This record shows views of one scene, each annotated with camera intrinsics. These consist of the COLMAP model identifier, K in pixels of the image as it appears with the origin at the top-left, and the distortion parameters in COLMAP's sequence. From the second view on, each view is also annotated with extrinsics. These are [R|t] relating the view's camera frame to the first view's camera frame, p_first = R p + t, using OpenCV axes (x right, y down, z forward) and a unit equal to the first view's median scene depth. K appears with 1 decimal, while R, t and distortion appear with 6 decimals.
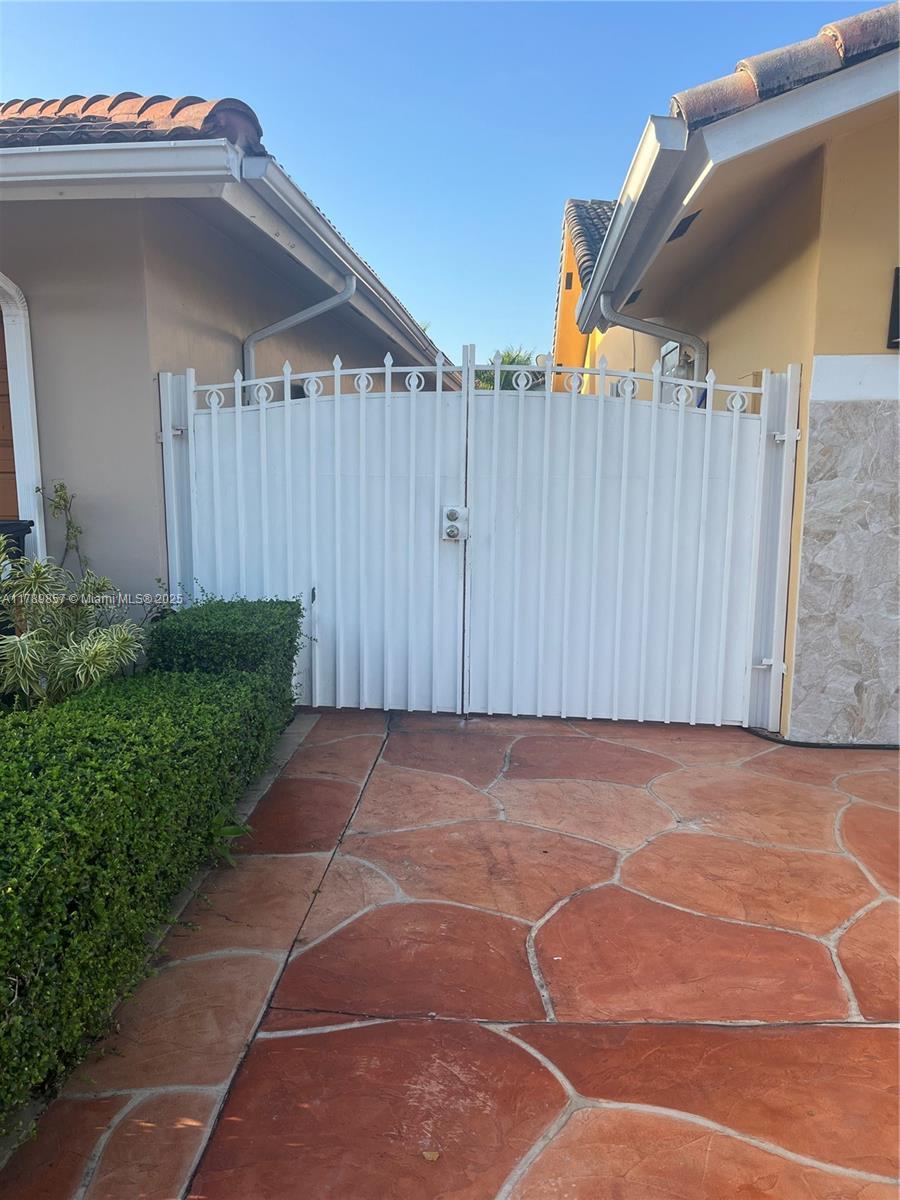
lens RADIAL K [[890.7, 0, 450.0], [0, 890.7, 600.0], [0, 0, 1]] dist [0.060987, -0.106870]
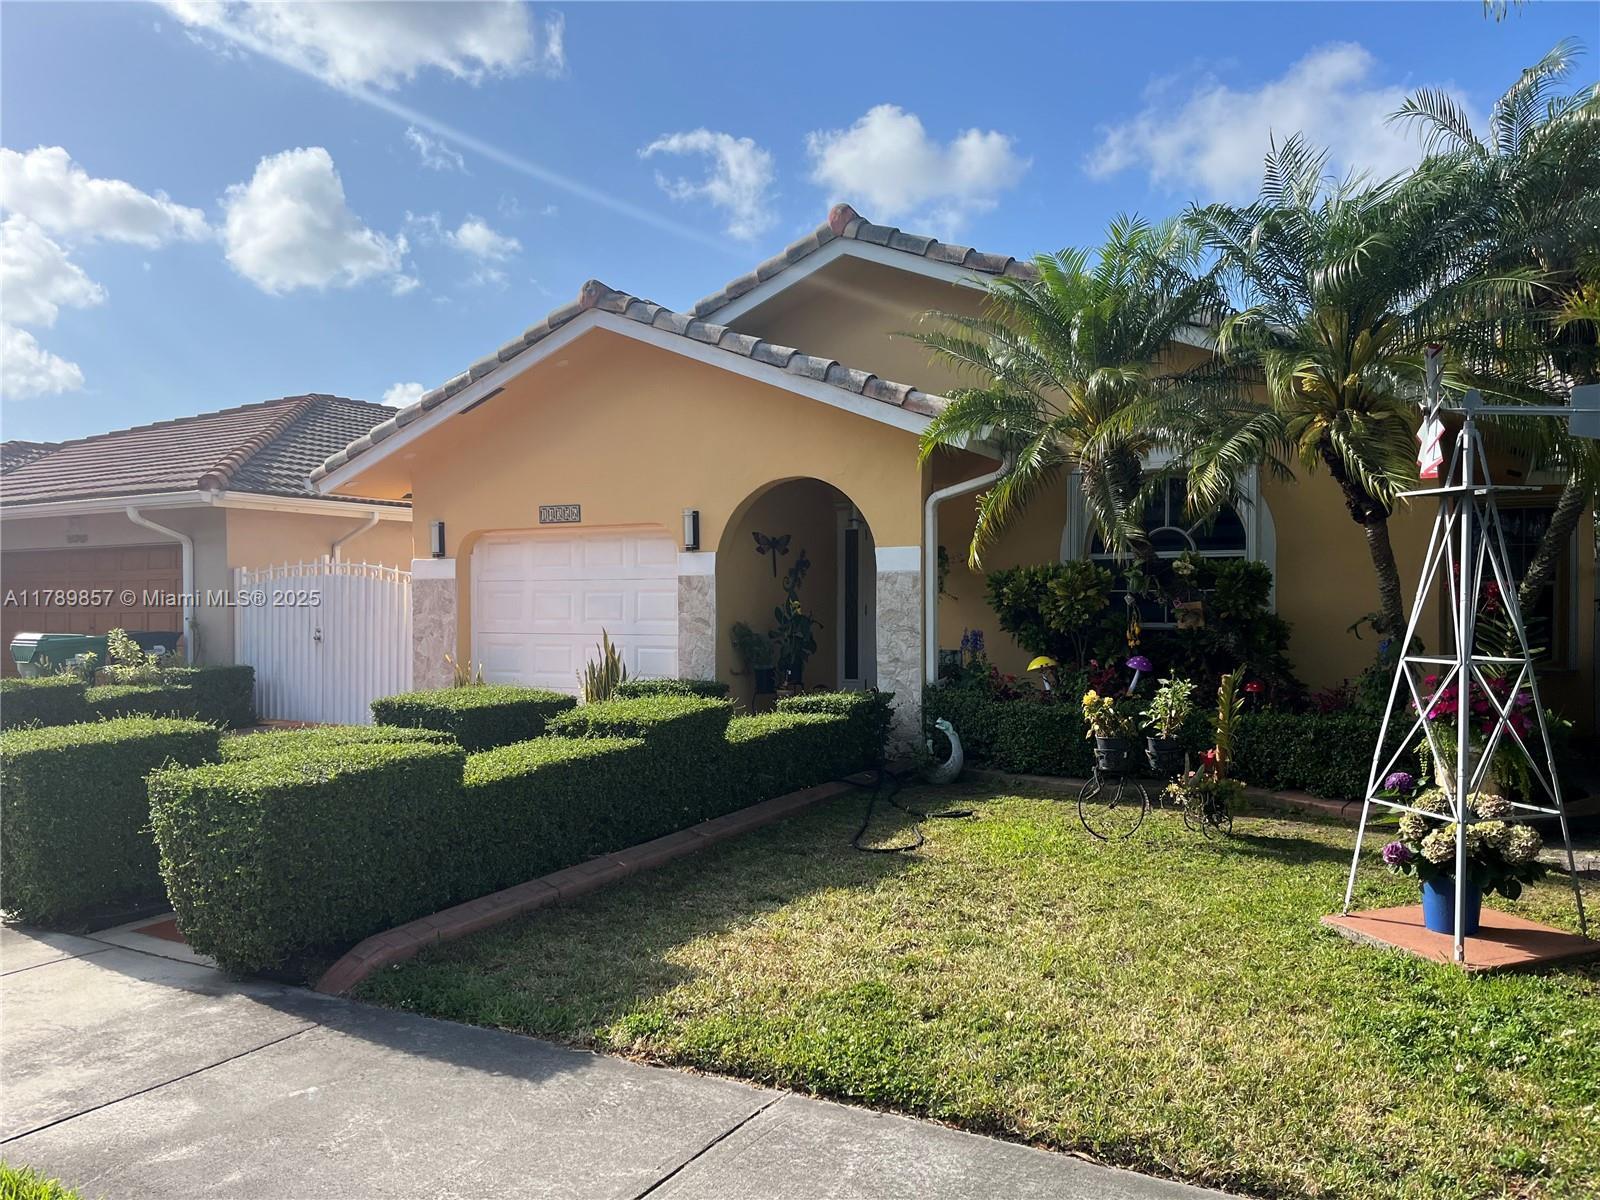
lens RADIAL K [[1187.6, 0, 800.0], [0, 1187.6, 600.0], [0, 0, 1]] dist [0.060987, -0.106870]
pose [[0.913783, -0.008479, -0.406114, 2.410913], [-0.050678, 0.989591, -0.134690, 0.177653], [0.403029, 0.143658, 0.903842, -1.258936]]
